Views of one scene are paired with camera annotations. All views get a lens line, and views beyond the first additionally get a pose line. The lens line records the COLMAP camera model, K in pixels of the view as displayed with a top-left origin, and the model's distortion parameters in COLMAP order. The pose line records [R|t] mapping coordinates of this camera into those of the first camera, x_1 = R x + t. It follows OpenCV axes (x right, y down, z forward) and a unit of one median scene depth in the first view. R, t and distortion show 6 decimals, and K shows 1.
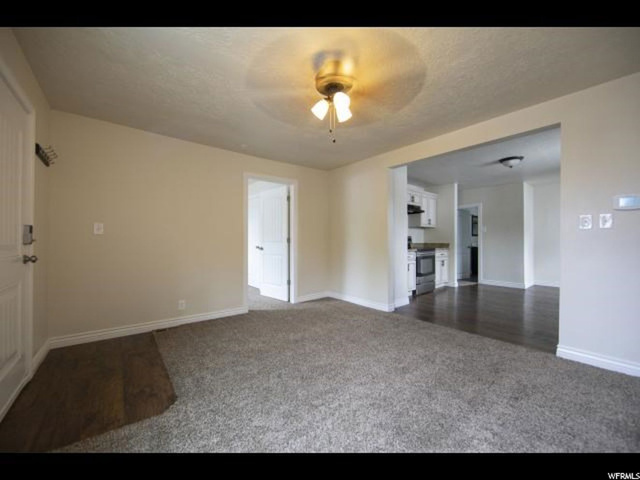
lens RADIAL K [[253.5, 0, 318.6], [0, 253.5, 239.8], [0, 0, 1]] dist [0.001307, 0.000216]
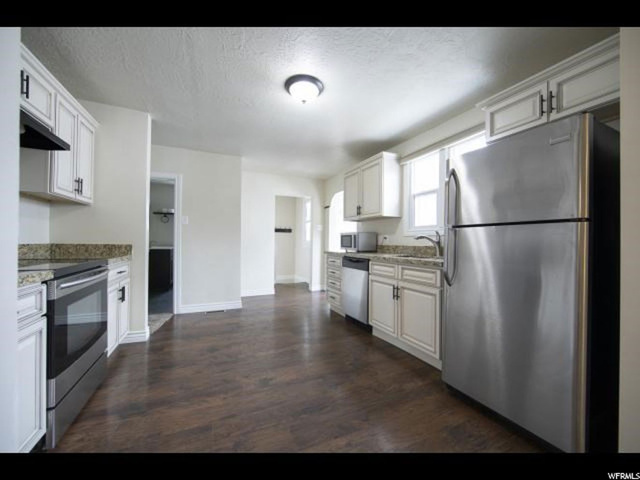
lens RADIAL K [[253.5, 0, 318.9], [0, 253.5, 240.8], [0, 0, 1]] dist [0.001307, 0.000216]
pose [[0.286267, 0.005190, 0.958136, 0.189440], [-0.008103, 0.999963, -0.002996, 0.006696], [-0.958116, -0.006906, 0.286298, 0.572078]]
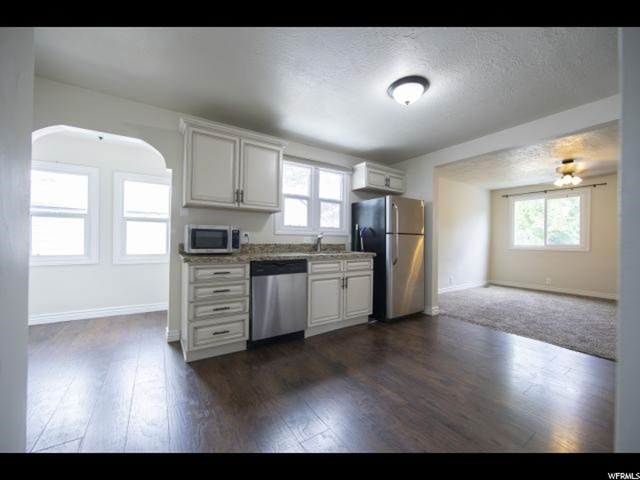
lens RADIAL K [[253.5, 0, 320.9], [0, 253.5, 241.1], [0, 0, 1]] dist [0.001307, 0.000216]
pose [[-0.990953, -0.014165, 0.133463, 0.762523], [-0.013942, 0.999899, 0.002604, 0.004989], [-0.133486, 0.000719, -0.991050, 1.268608]]
